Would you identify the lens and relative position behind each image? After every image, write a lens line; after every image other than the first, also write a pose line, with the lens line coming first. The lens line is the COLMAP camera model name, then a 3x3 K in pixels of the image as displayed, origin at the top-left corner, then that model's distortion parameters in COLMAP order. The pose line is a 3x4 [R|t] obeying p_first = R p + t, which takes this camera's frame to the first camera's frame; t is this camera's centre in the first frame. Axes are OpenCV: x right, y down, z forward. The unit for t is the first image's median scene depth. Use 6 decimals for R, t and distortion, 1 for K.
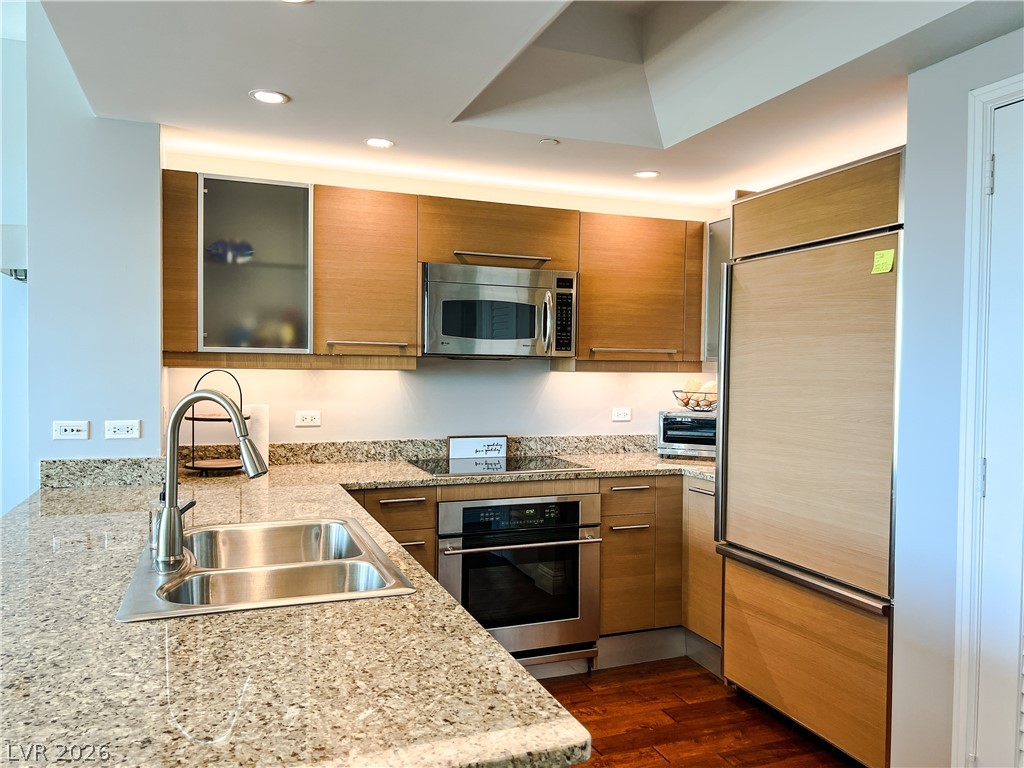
lens RADIAL K [[775.9, 0, 535.8], [0, 775.9, 379.8], [0, 0, 1]] dist [0.074290, -0.087406]
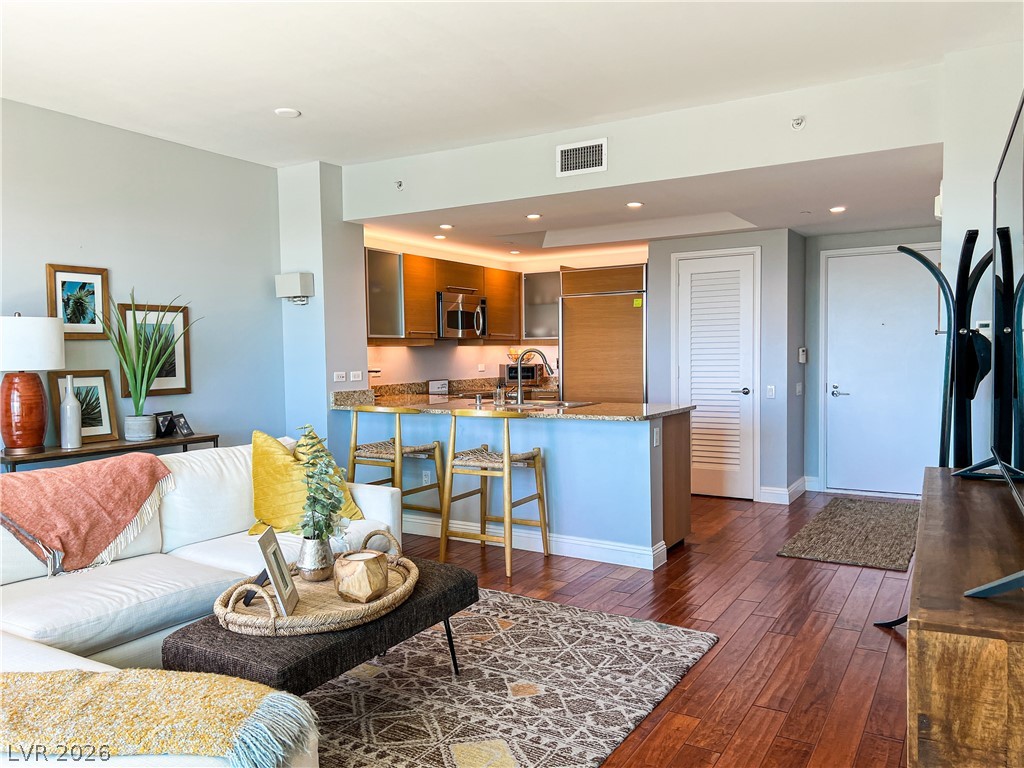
lens RADIAL K [[775.9, 0, 520.8], [0, 775.9, 391.2], [0, 0, 1]] dist [0.074290, -0.087406]
pose [[0.793214, -0.052079, 0.606712, -1.143625], [0.030782, 0.998492, 0.045465, 0.019820], [-0.608165, -0.017388, 0.793620, -0.689829]]
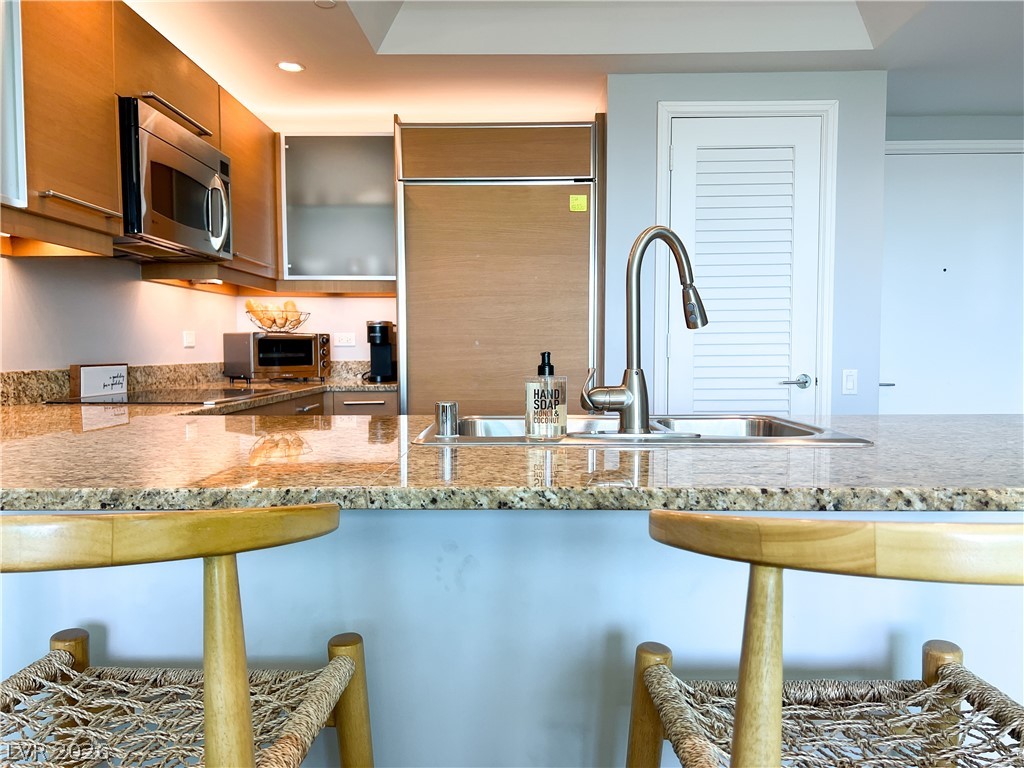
lens RADIAL K [[775.9, 0, 487.1], [0, 775.9, 373.5], [0, 0, 1]] dist [0.074290, -0.087406]
pose [[0.406104, -0.042372, 0.912844, -0.620337], [0.023924, 0.999075, 0.035731, 0.067338], [-0.913514, 0.007328, 0.406742, 0.413685]]
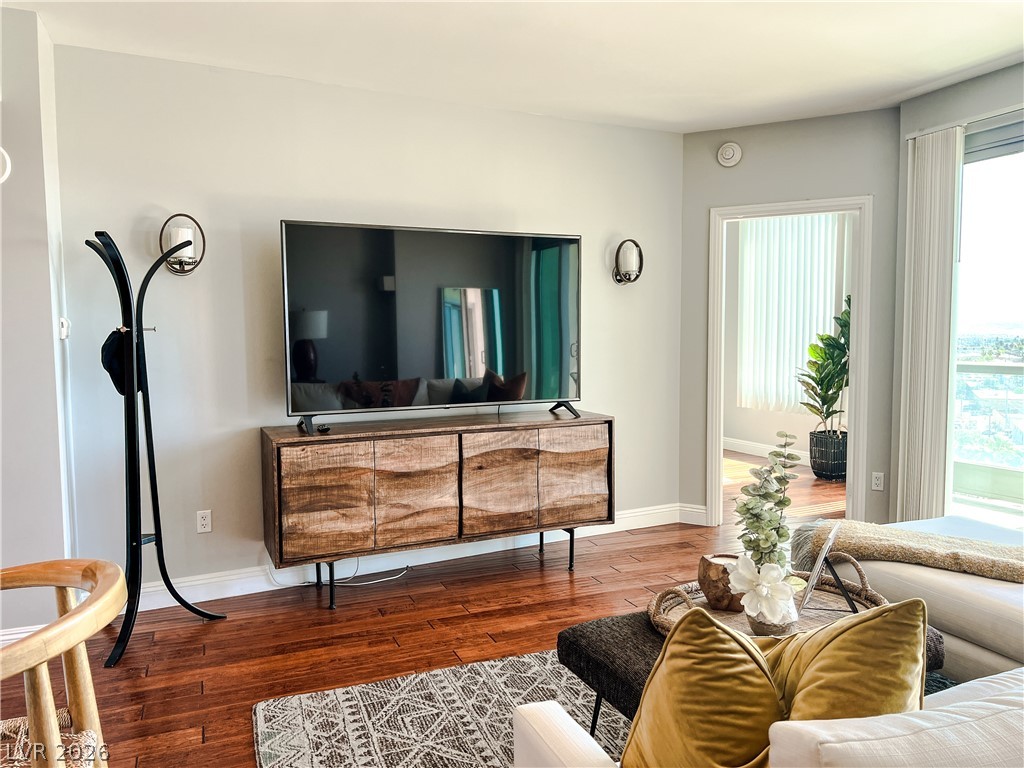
lens RADIAL K [[775.9, 0, 518.0], [0, 775.9, 390.1], [0, 0, 1]] dist [0.074290, -0.087406]
pose [[-0.999923, 0.003113, -0.012023, -0.606173], [0.001942, 0.995354, 0.096265, -0.008649], [0.012267, 0.096234, -0.995283, 0.718558]]
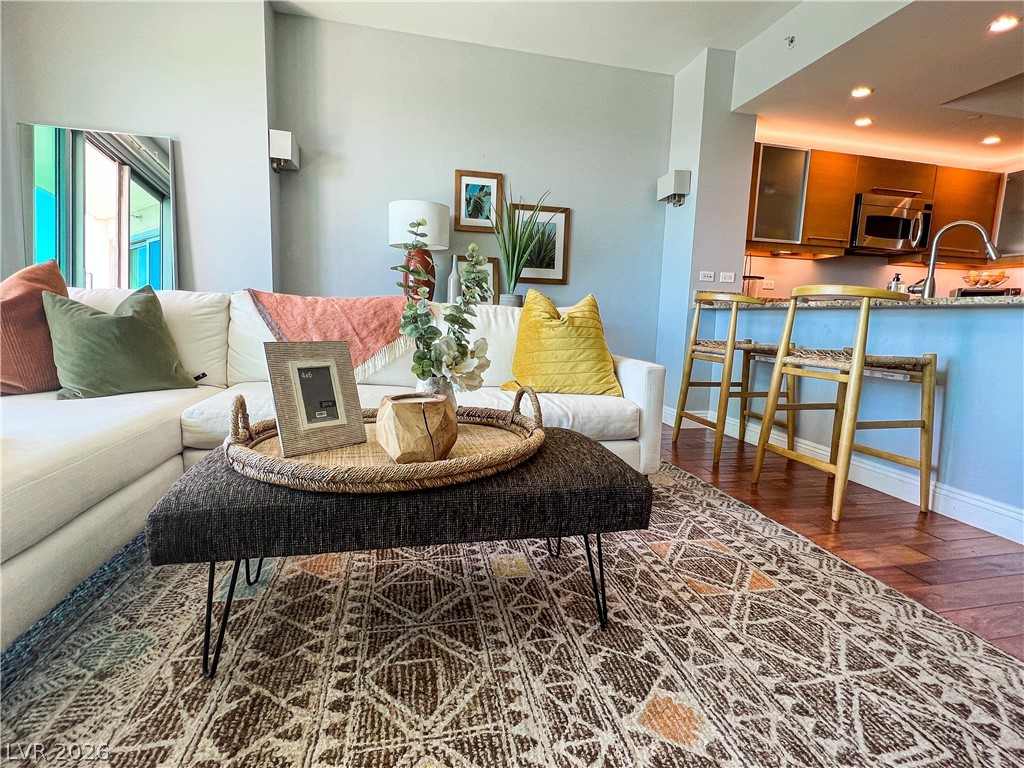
lens RADIAL K [[507.5, 0, 510.1], [0, 507.5, 387.0], [0, 0, 1]] dist [-0.001727, 0.001698]
pose [[0.987648, 0.043599, -0.150500, -0.695279], [-0.026161, 0.992909, 0.115960, 0.166532], [0.154489, -0.110591, 0.981786, -0.295606]]
